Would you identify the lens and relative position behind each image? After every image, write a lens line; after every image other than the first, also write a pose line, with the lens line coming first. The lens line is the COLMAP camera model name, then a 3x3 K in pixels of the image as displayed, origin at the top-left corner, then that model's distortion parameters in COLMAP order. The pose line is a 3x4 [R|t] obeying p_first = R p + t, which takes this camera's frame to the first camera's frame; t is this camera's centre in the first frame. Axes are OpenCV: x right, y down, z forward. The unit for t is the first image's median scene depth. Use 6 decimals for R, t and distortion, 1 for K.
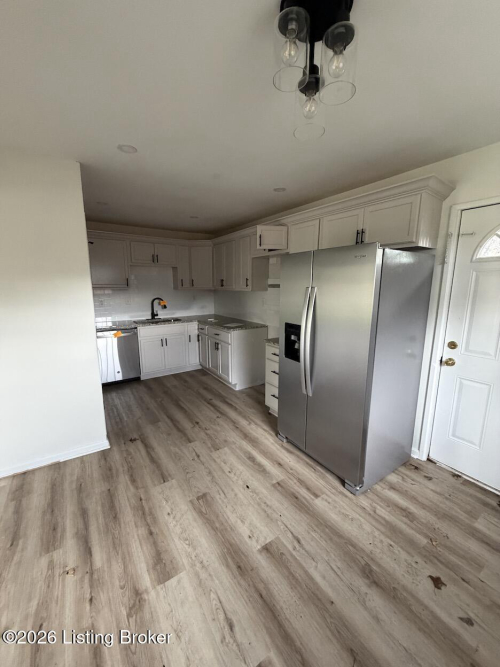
lens RADIAL K [[266.2, 0, 250.0], [0, 266.2, 333.5], [0, 0, 1]] dist [-0.000094, 0.000273]
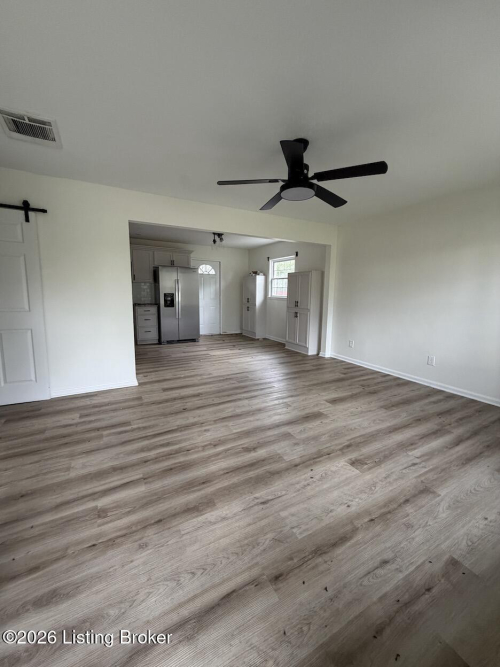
lens RADIAL K [[266.2, 0, 250.0], [0, 266.2, 333.5], [0, 0, 1]] dist [-0.000094, 0.000273]
pose [[0.090747, -0.153420, 0.983985, -2.597971], [0.170603, 0.975851, 0.136418, 0.142515], [-0.981152, 0.155491, 0.114729, -0.035836]]
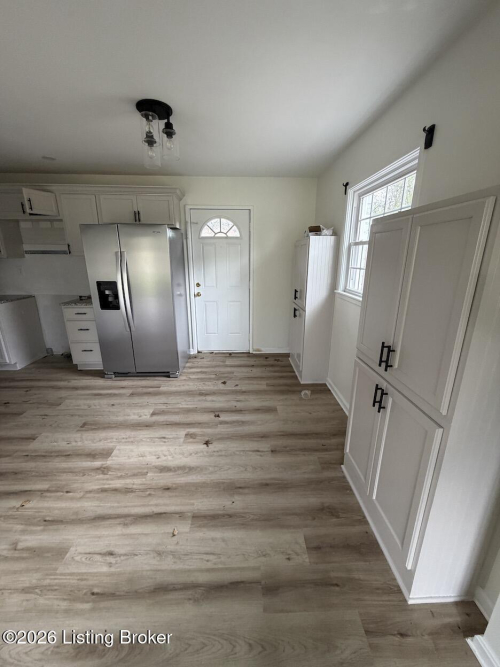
lens RADIAL K [[266.2, 0, 250.0], [0, 266.2, 333.5], [0, 0, 1]] dist [-0.000094, 0.000273]
pose [[0.534674, -0.239351, 0.810453, -0.609626], [0.152451, 0.970635, 0.186083, 0.081369], [-0.831194, 0.024060, 0.555462, -0.306444]]
